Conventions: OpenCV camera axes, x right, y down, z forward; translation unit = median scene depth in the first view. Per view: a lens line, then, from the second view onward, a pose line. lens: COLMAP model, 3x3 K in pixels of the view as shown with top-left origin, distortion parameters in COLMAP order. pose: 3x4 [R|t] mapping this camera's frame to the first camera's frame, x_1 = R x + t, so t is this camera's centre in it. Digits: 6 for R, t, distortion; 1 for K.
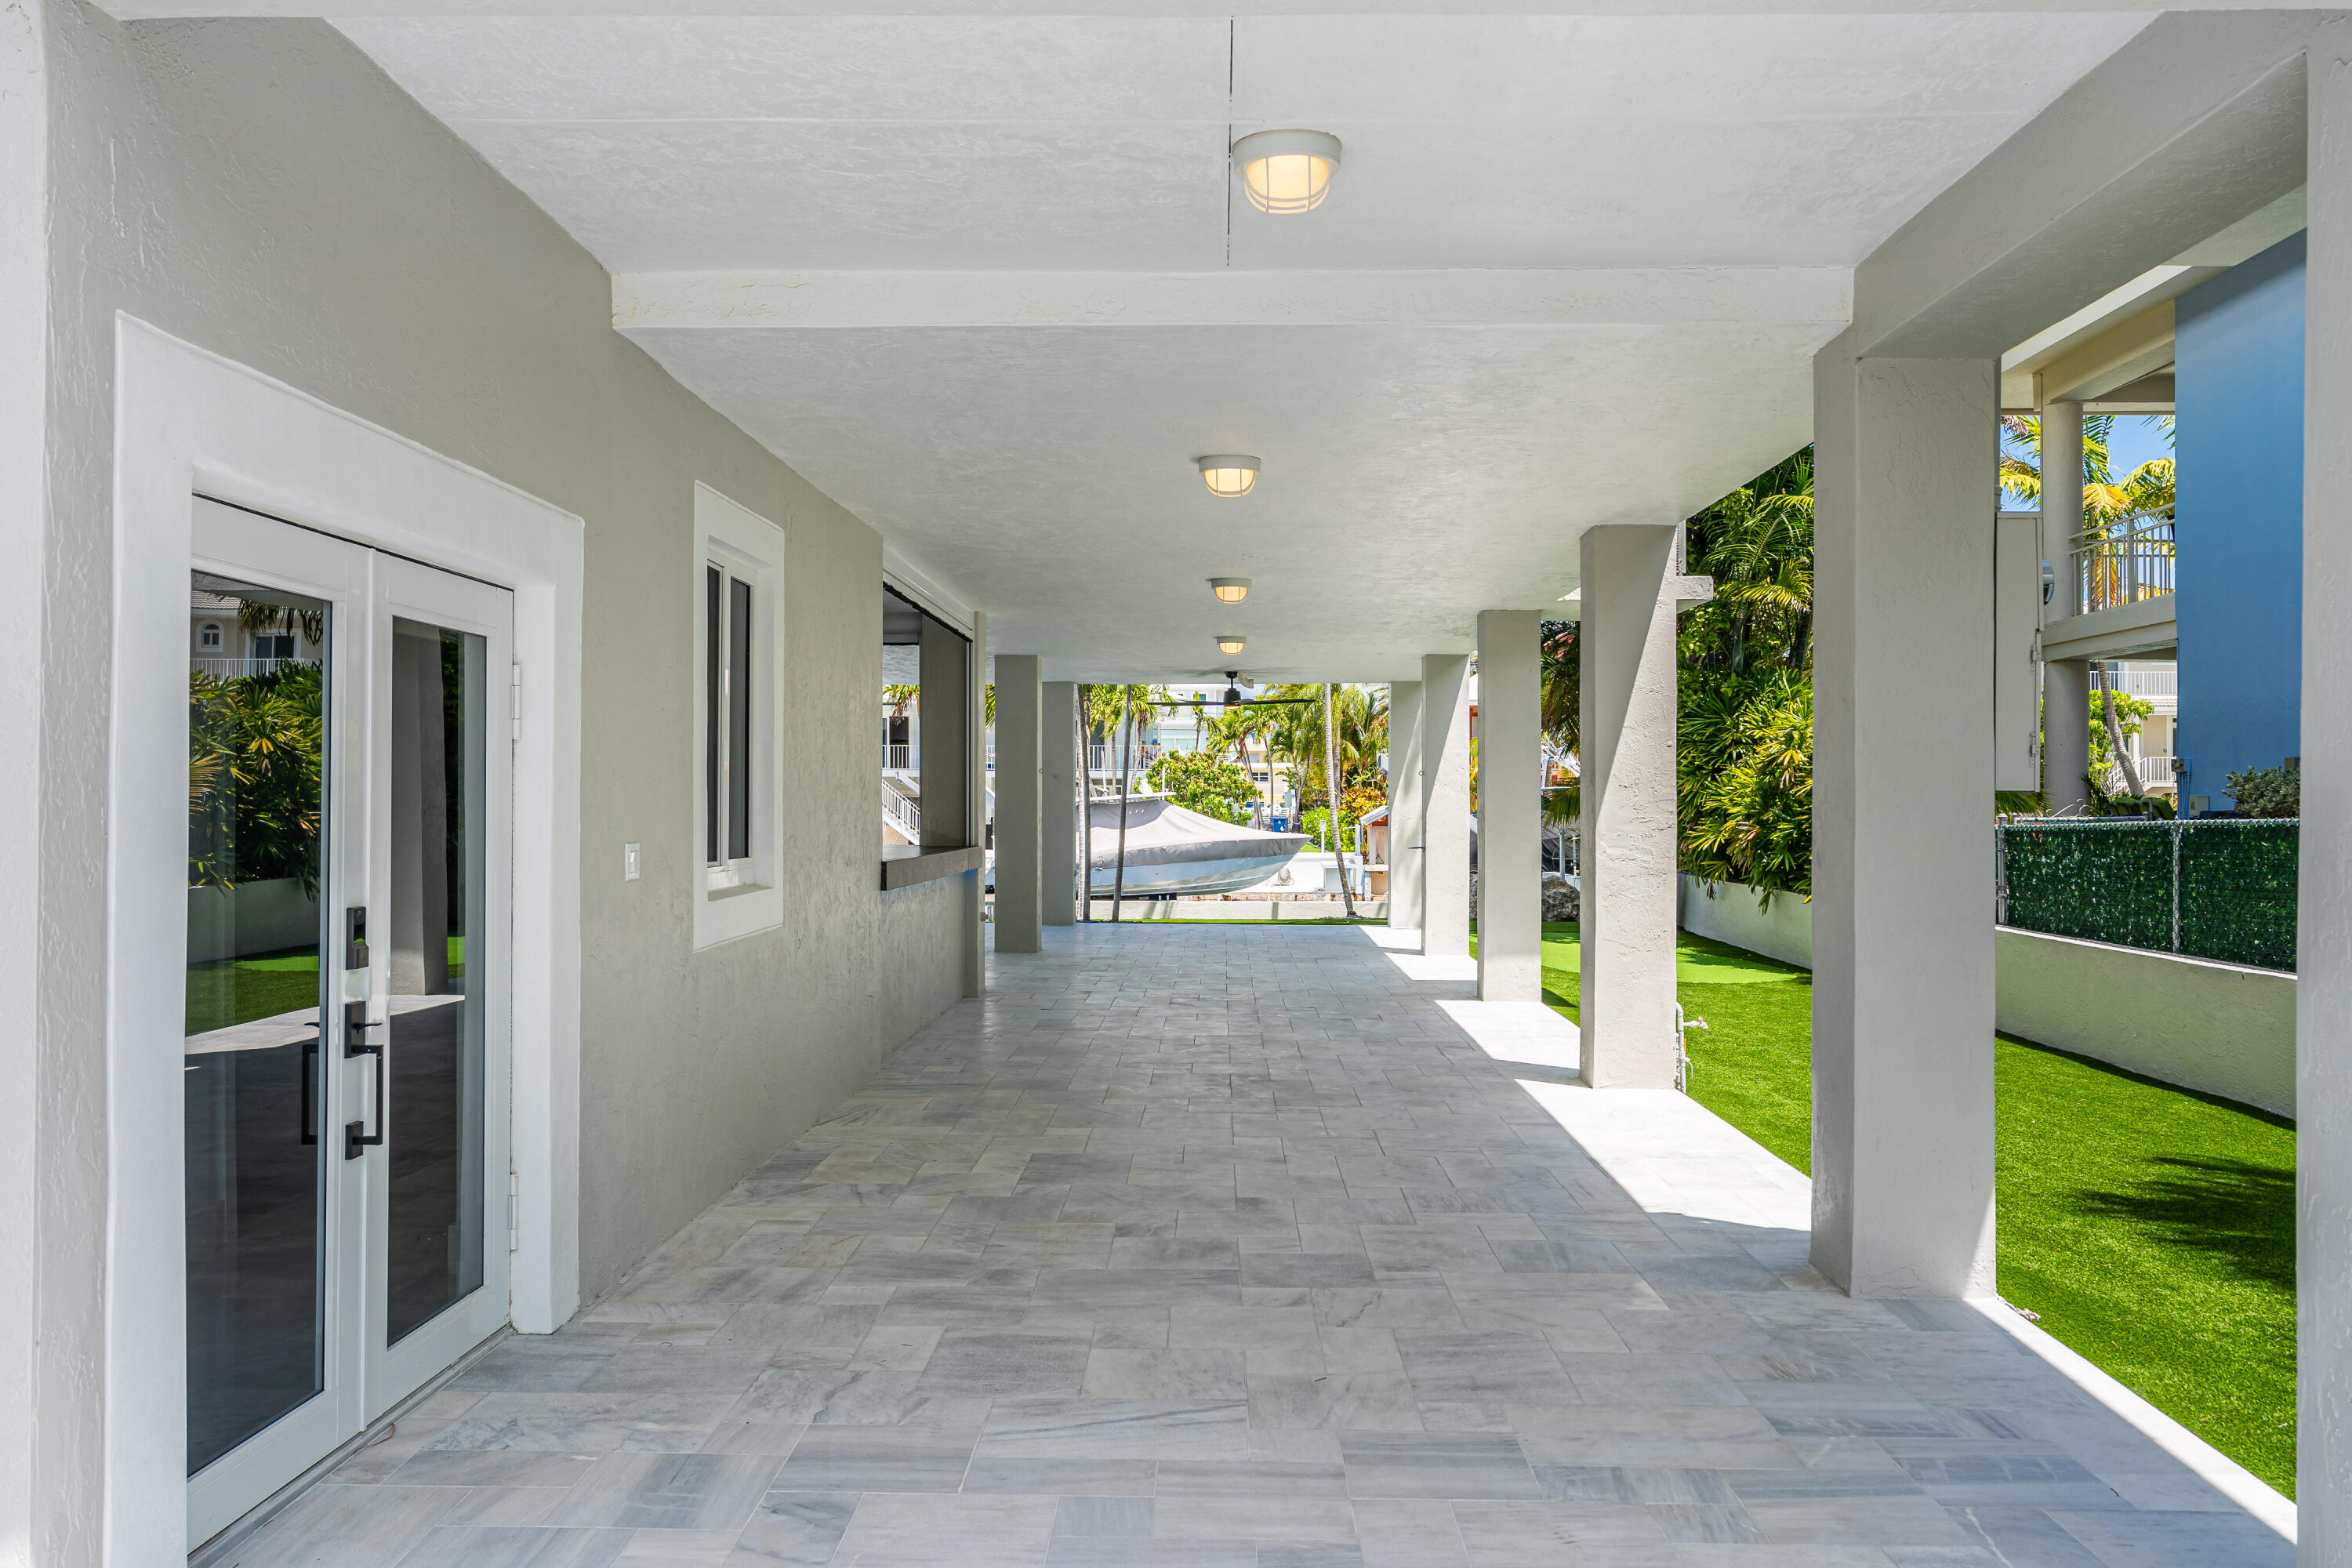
lens RADIAL K [[1905.6, 0, 1175.4], [0, 1905.6, 786.9], [0, 0, 1]] dist [0.000859, 0.000012]
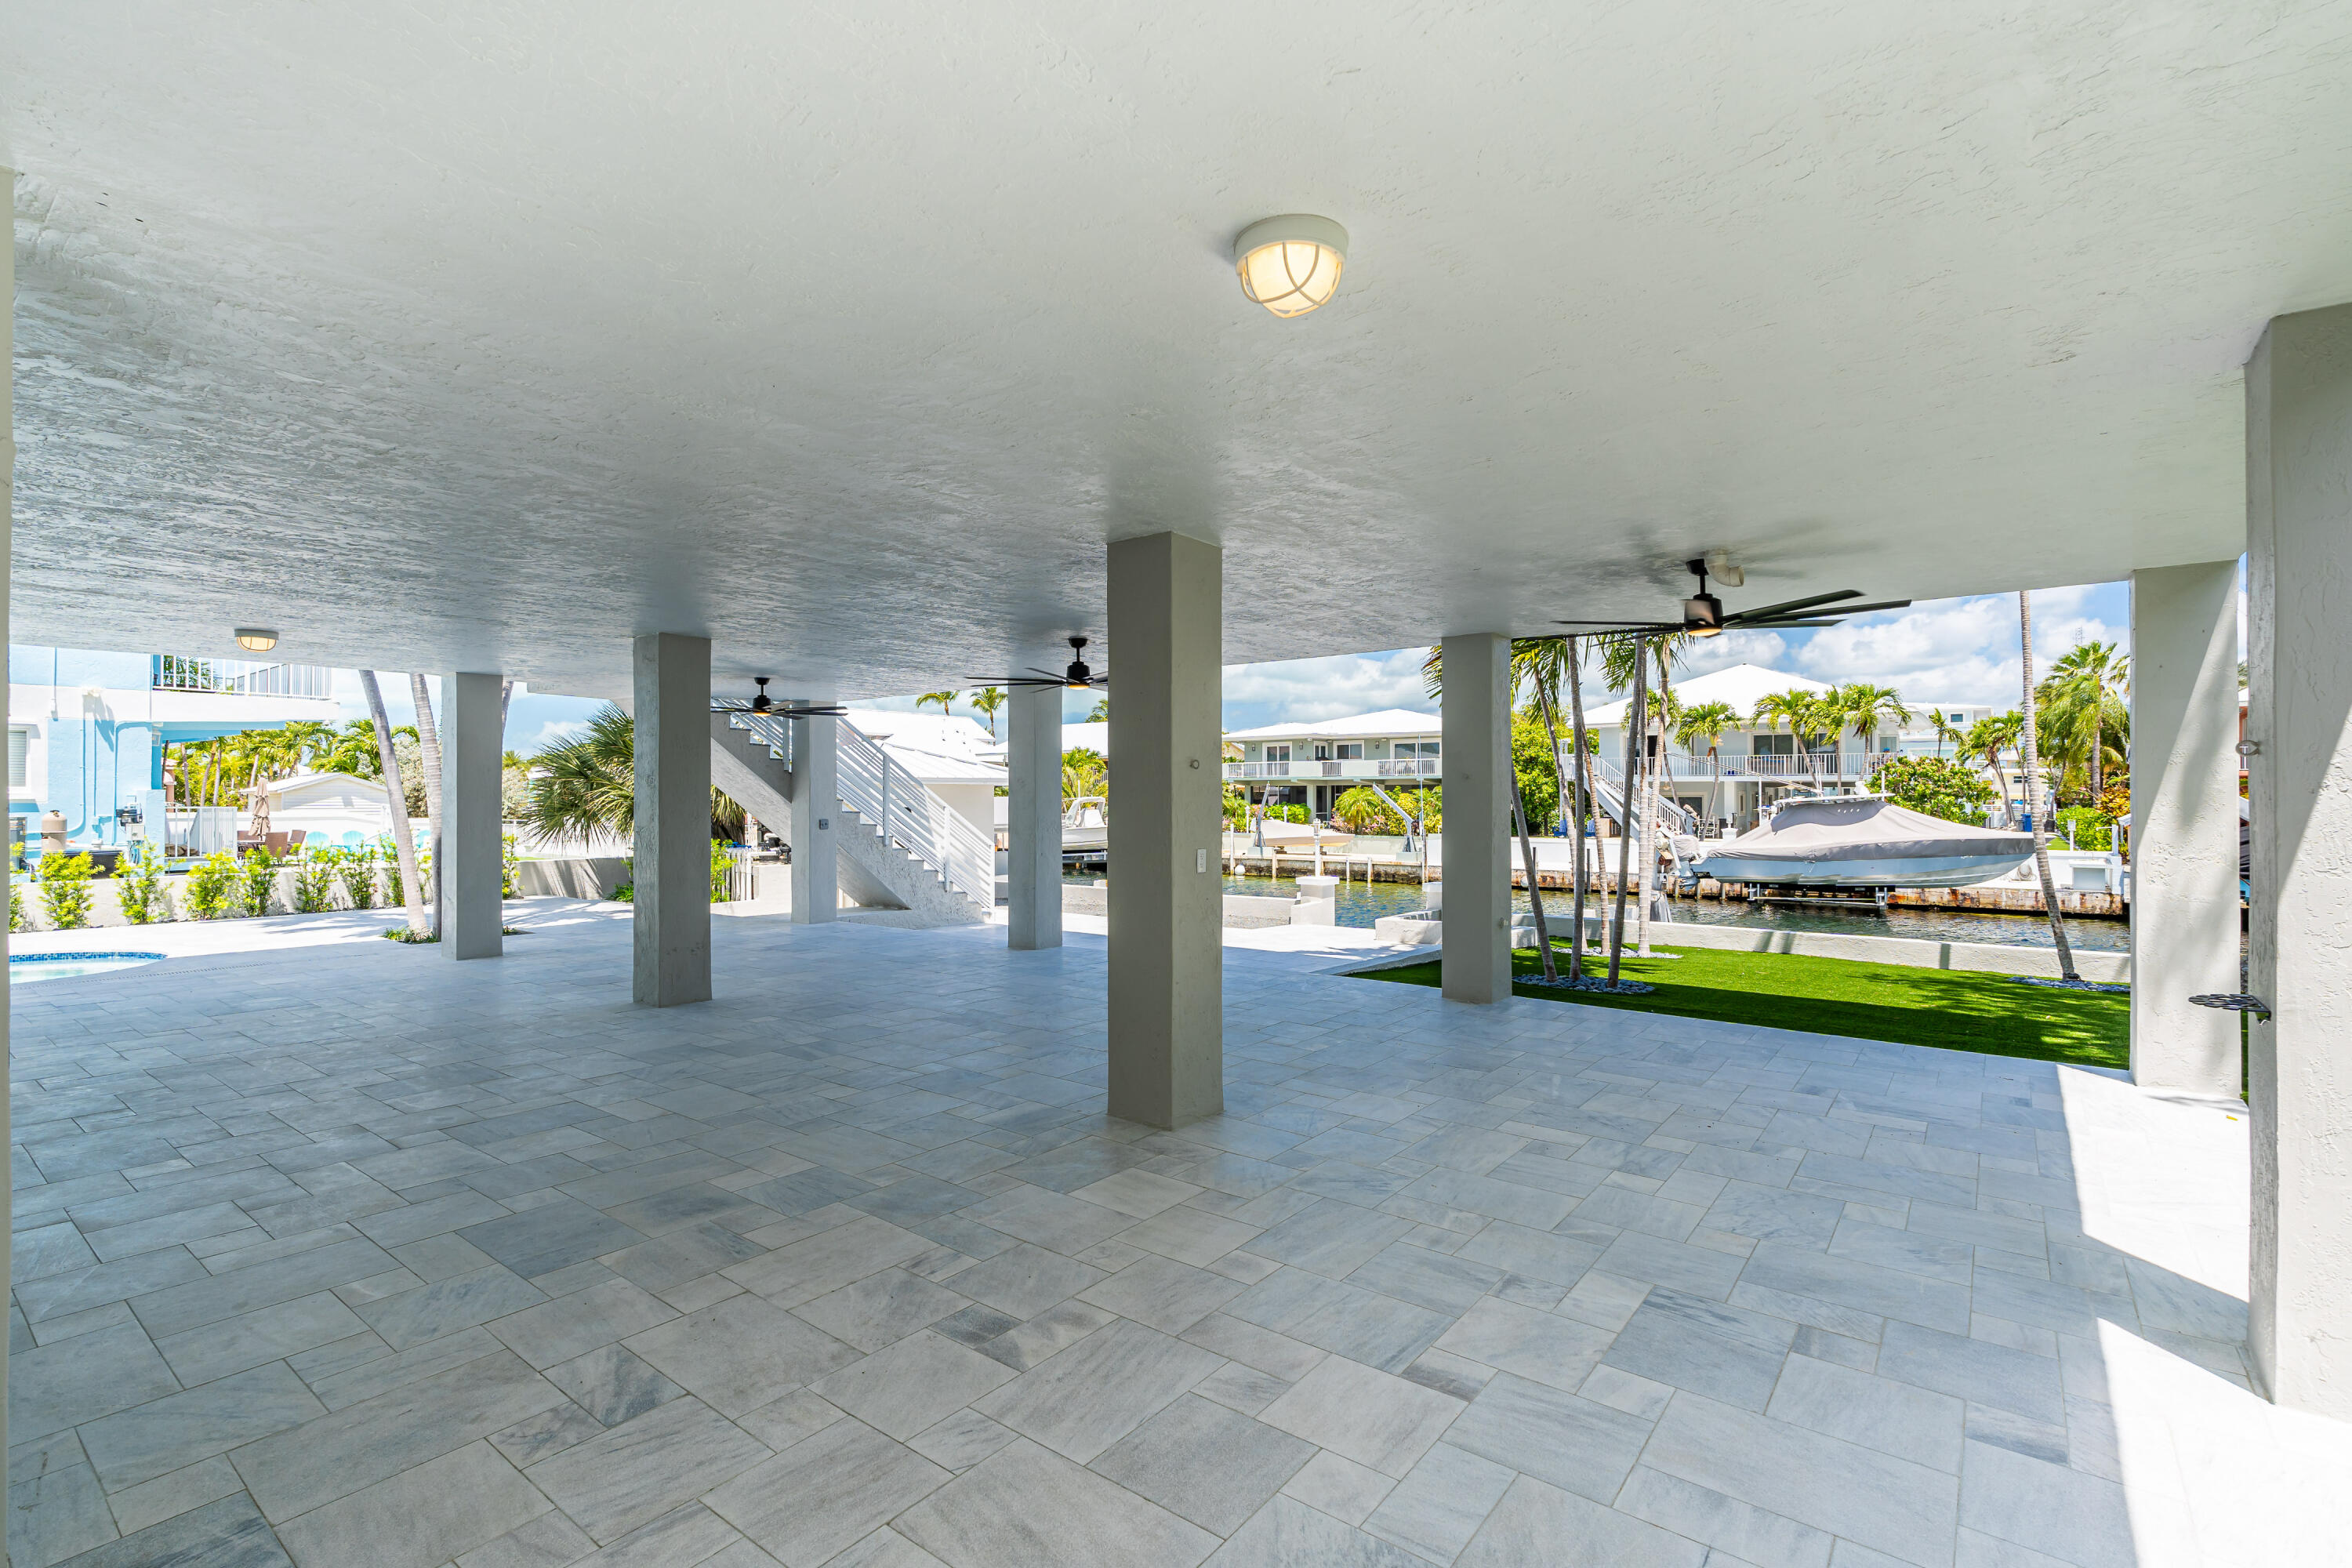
lens RADIAL K [[1070.4, 0, 1191.9], [0, 1070.4, 780.8], [0, 0, 1]] dist [-0.000018, 0.000036]
pose [[0.810972, -0.008827, -0.585018, 0.029536], [0.004142, 0.999948, -0.009346, -0.000471], [0.585070, 0.005156, 0.810967, 0.245214]]
